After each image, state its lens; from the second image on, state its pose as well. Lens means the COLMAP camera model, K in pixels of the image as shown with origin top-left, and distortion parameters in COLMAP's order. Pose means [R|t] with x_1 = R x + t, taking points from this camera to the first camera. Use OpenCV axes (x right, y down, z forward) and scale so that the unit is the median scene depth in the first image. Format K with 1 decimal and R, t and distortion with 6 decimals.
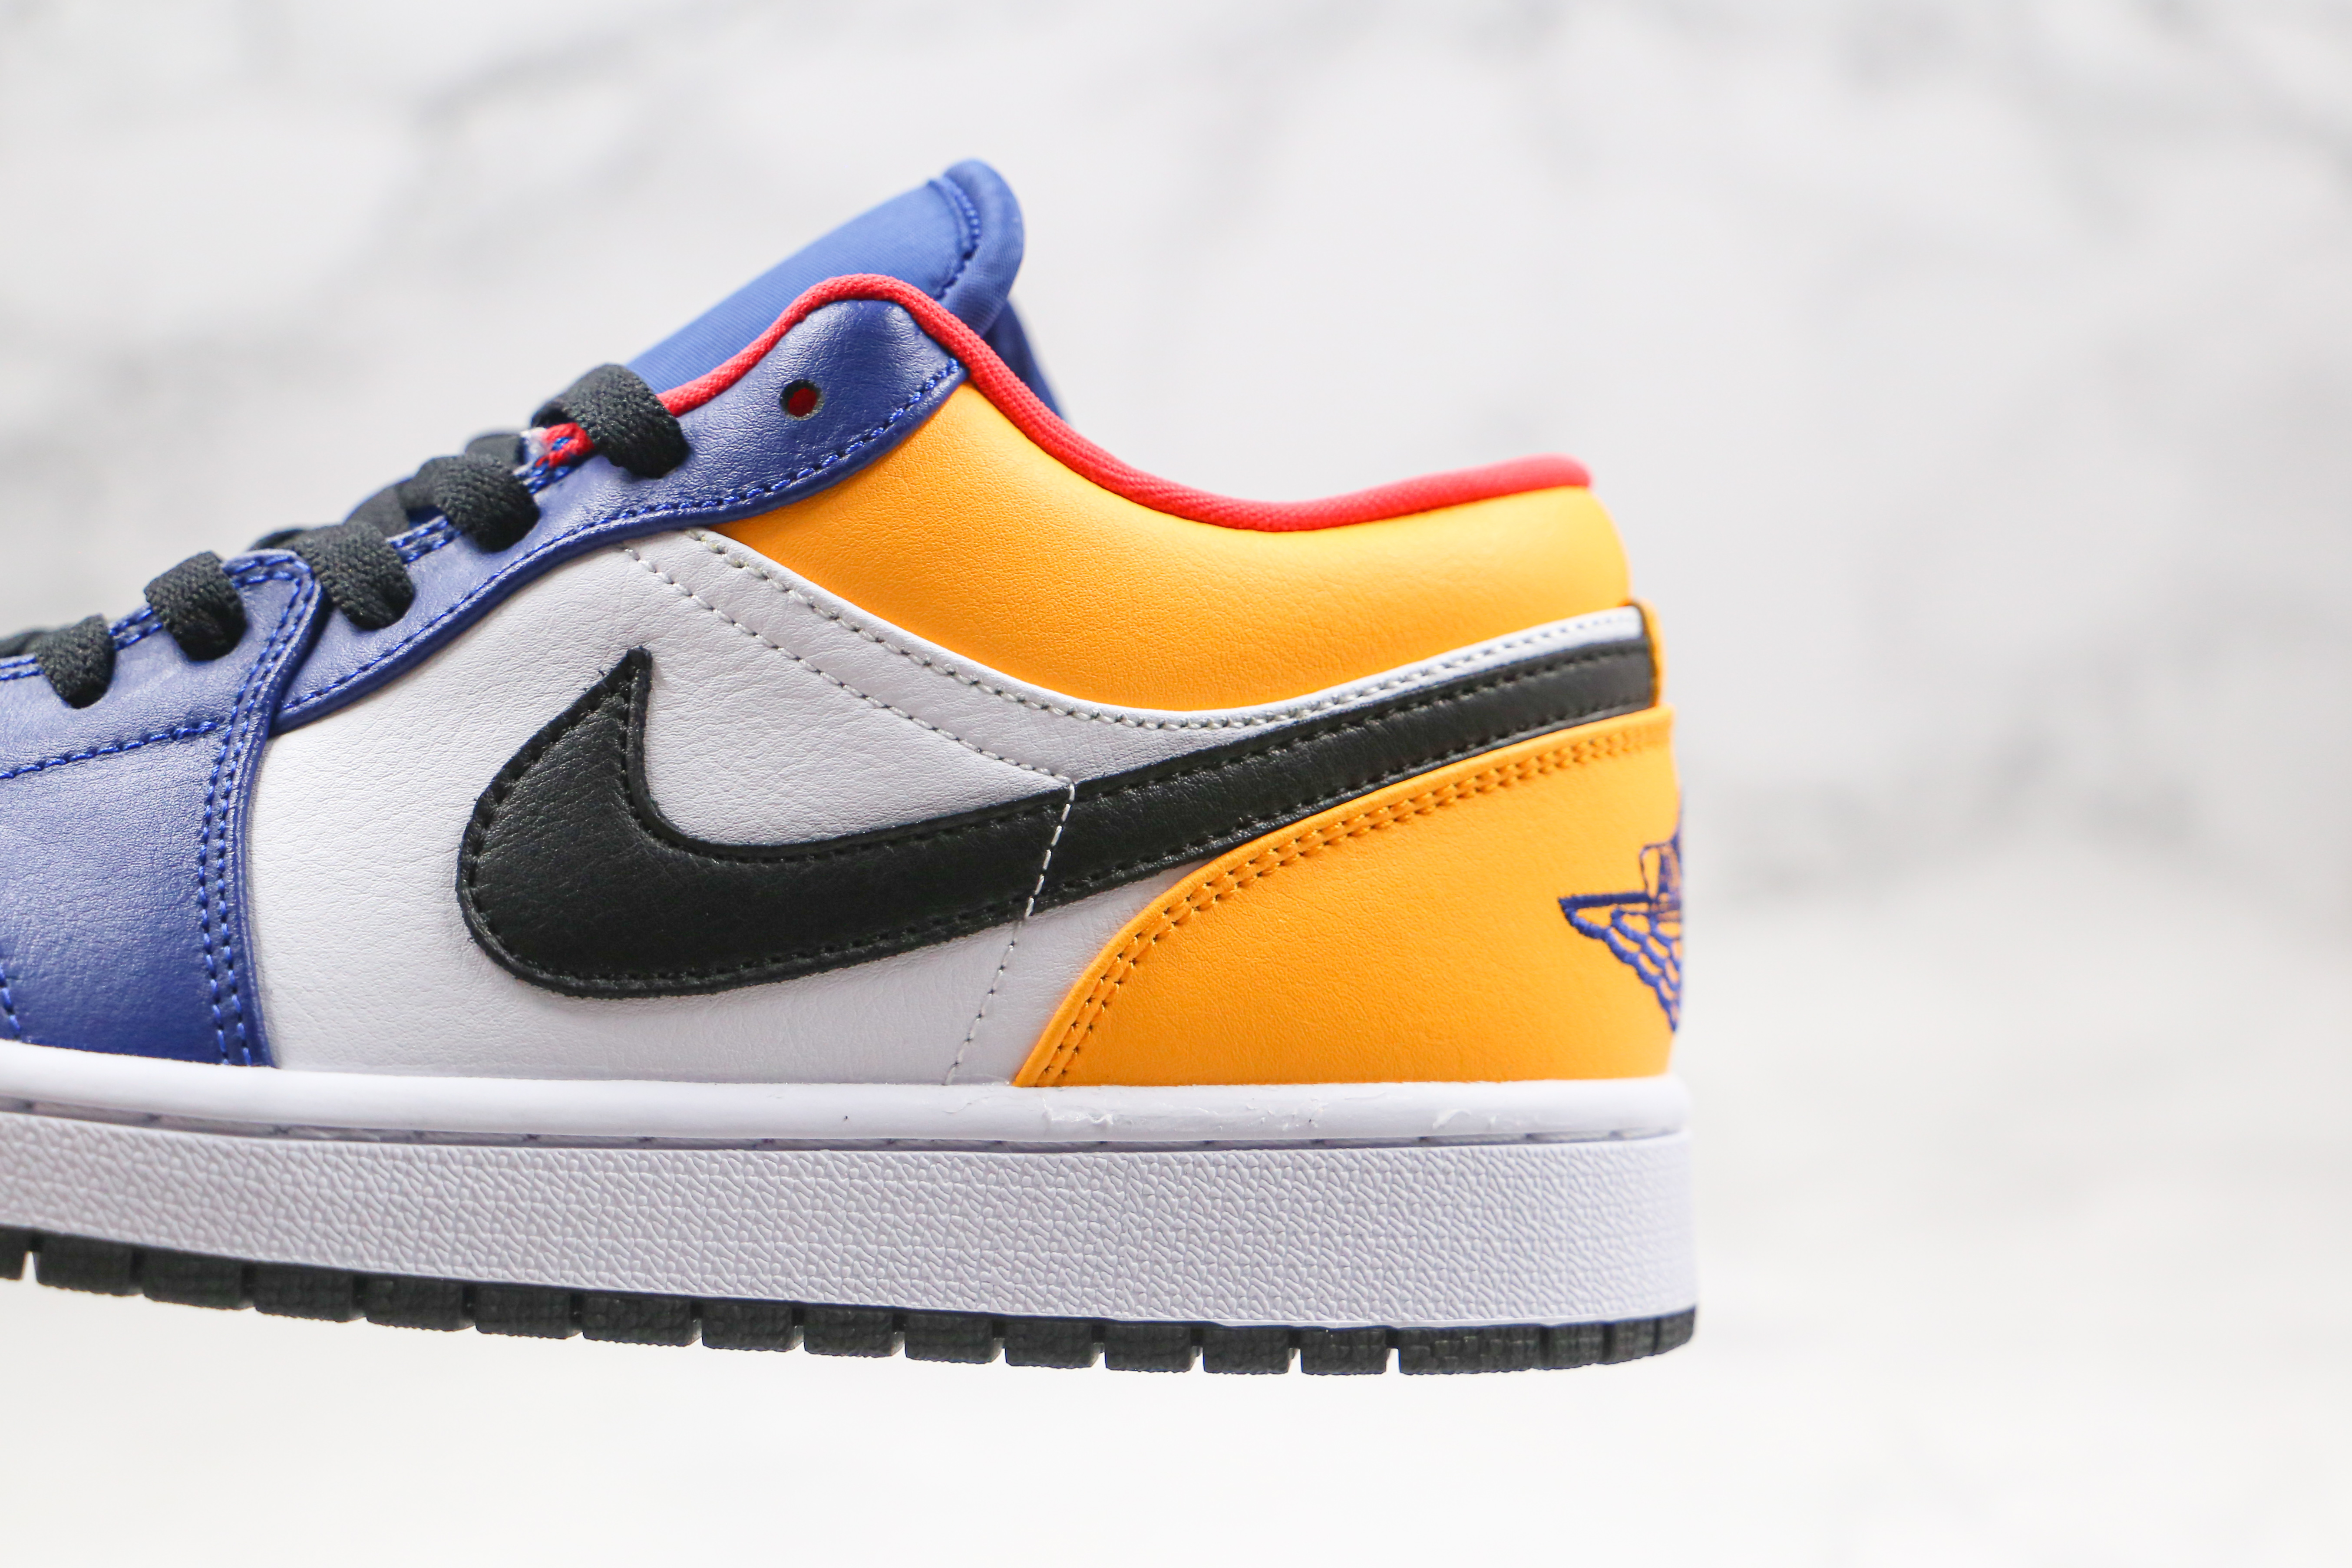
lens RADIAL K [[4000.3, 0, 1176.0], [0, 4000.3, 784.0], [0, 0, 1]] dist [-0.019751, 0.100755]
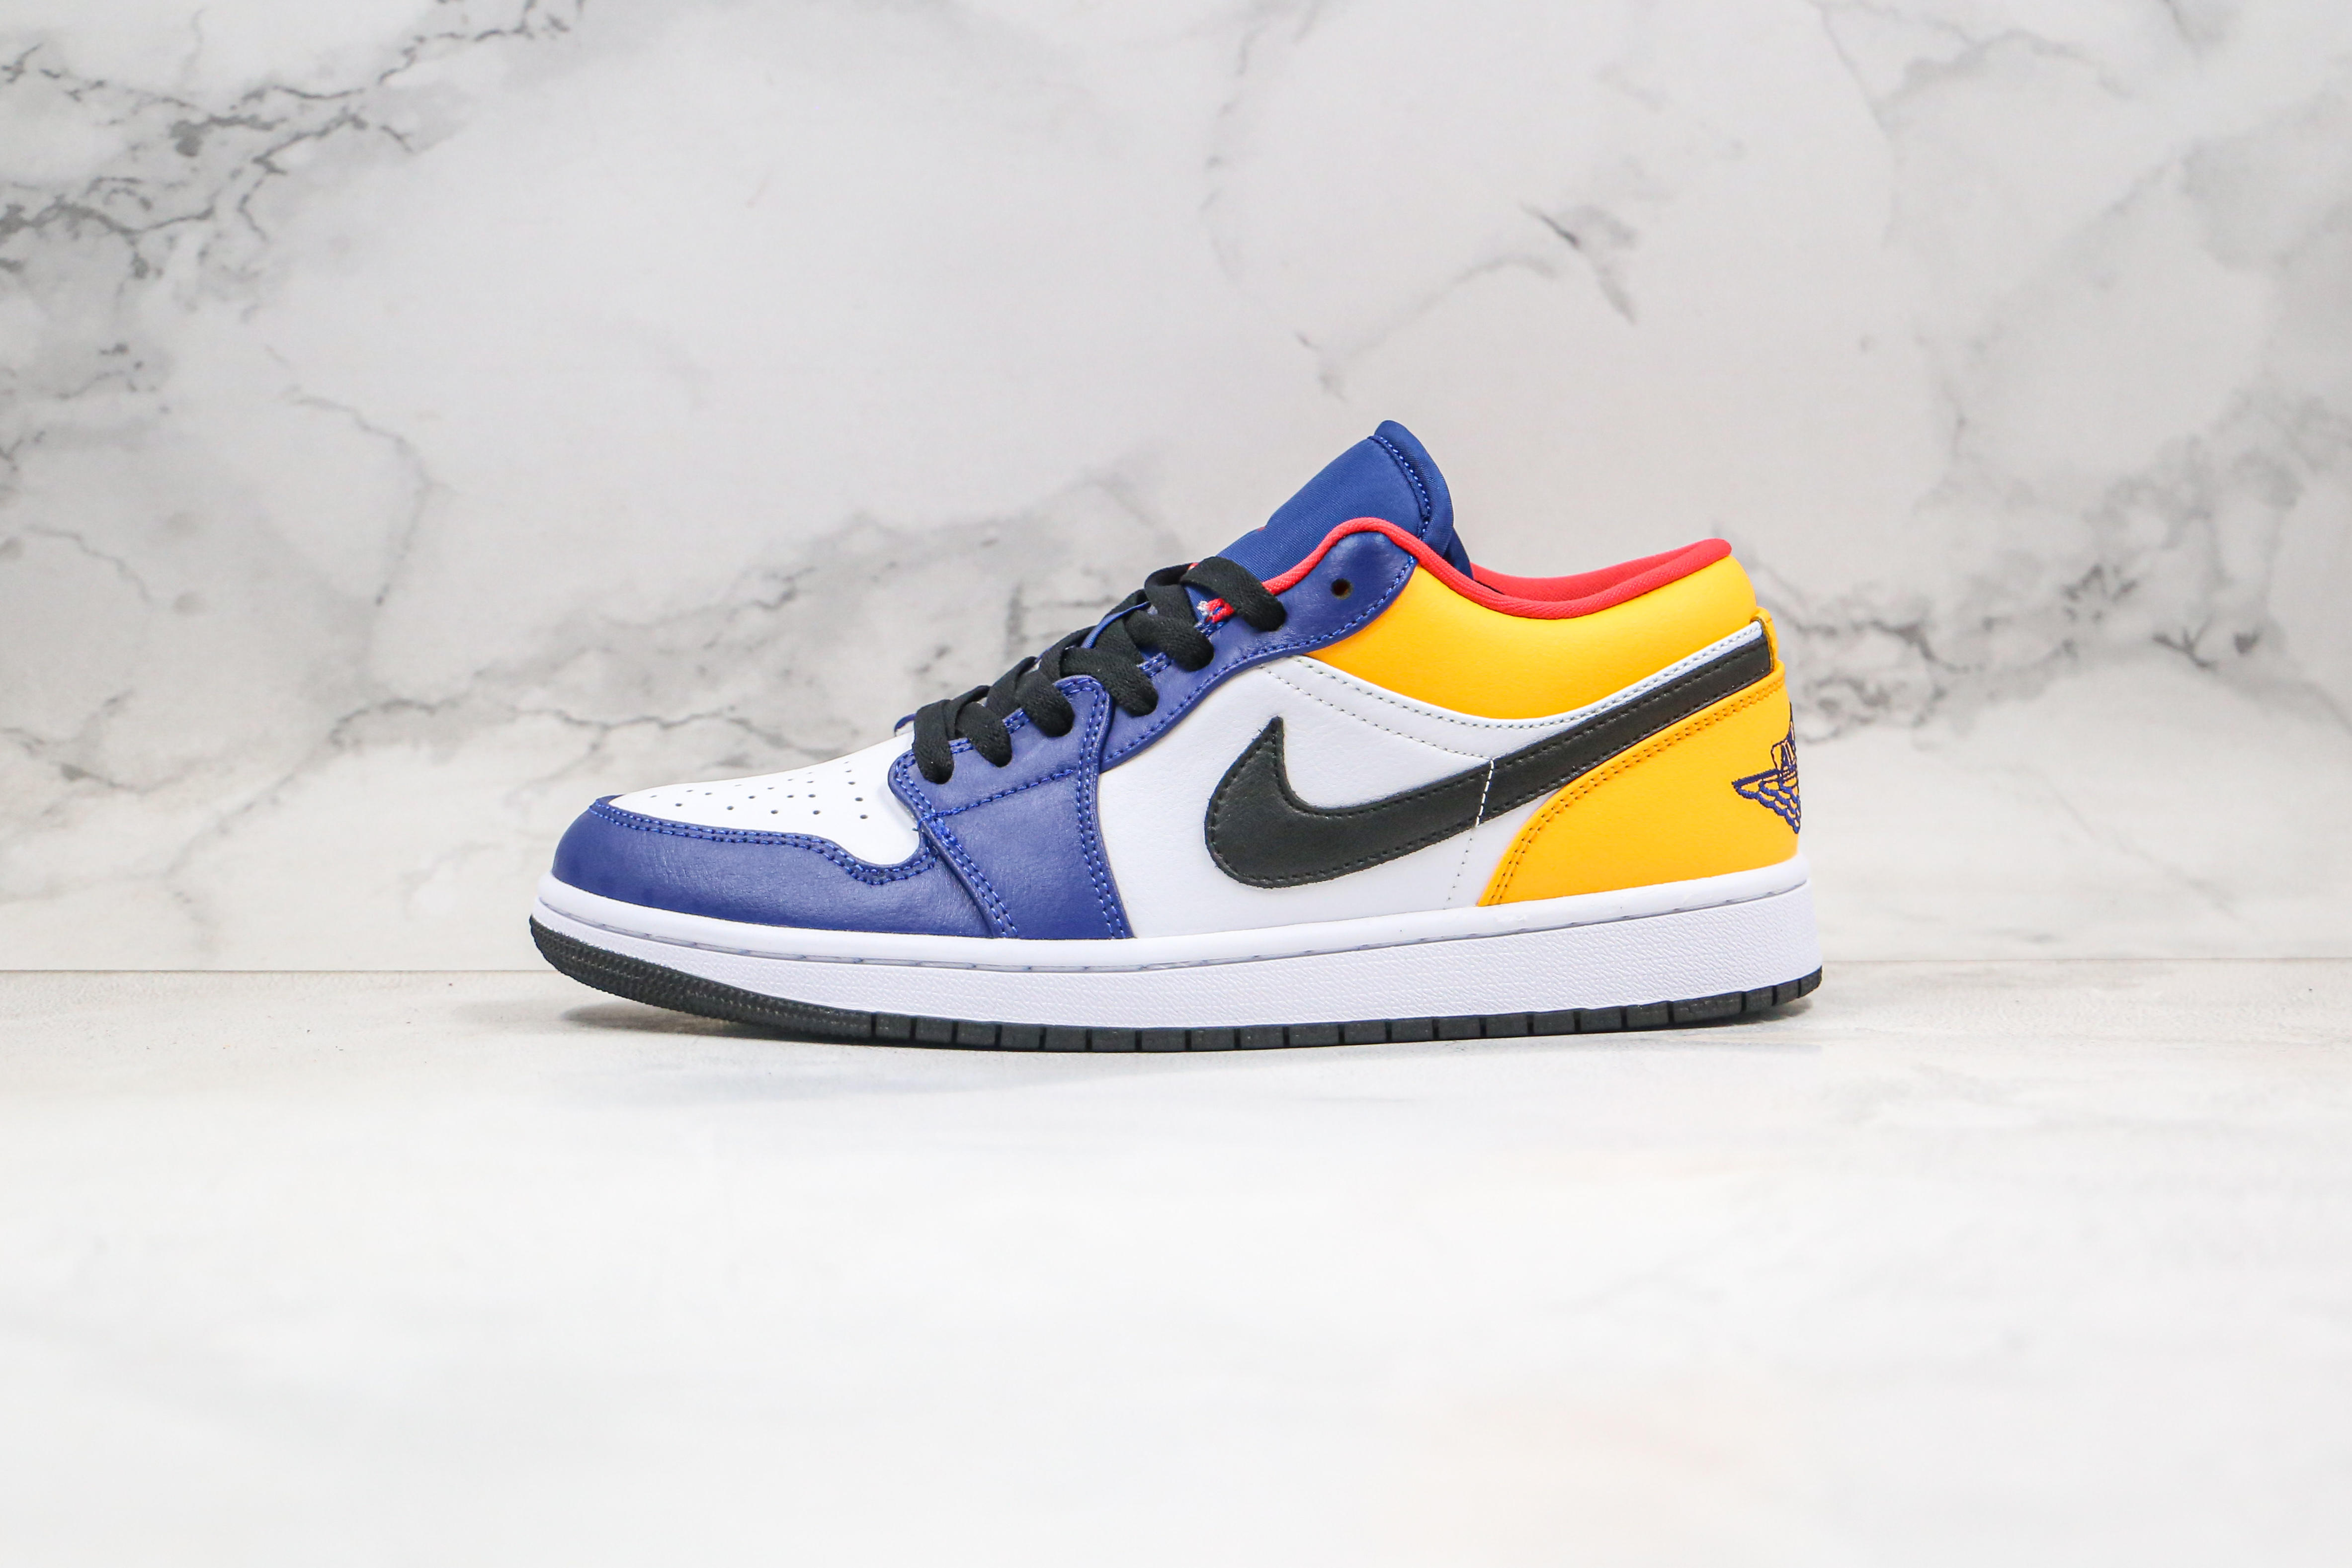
lens RADIAL K [[4000.3, 0, 1176.0], [0, 4000.3, 784.0], [0, 0, 1]] dist [-0.019751, 0.100755]
pose [[0.993075, -0.101856, -0.058543, -0.066857], [0.107946, 0.987765, 0.112555, -0.234367], [0.046363, -0.118095, 0.991919, -1.045372]]
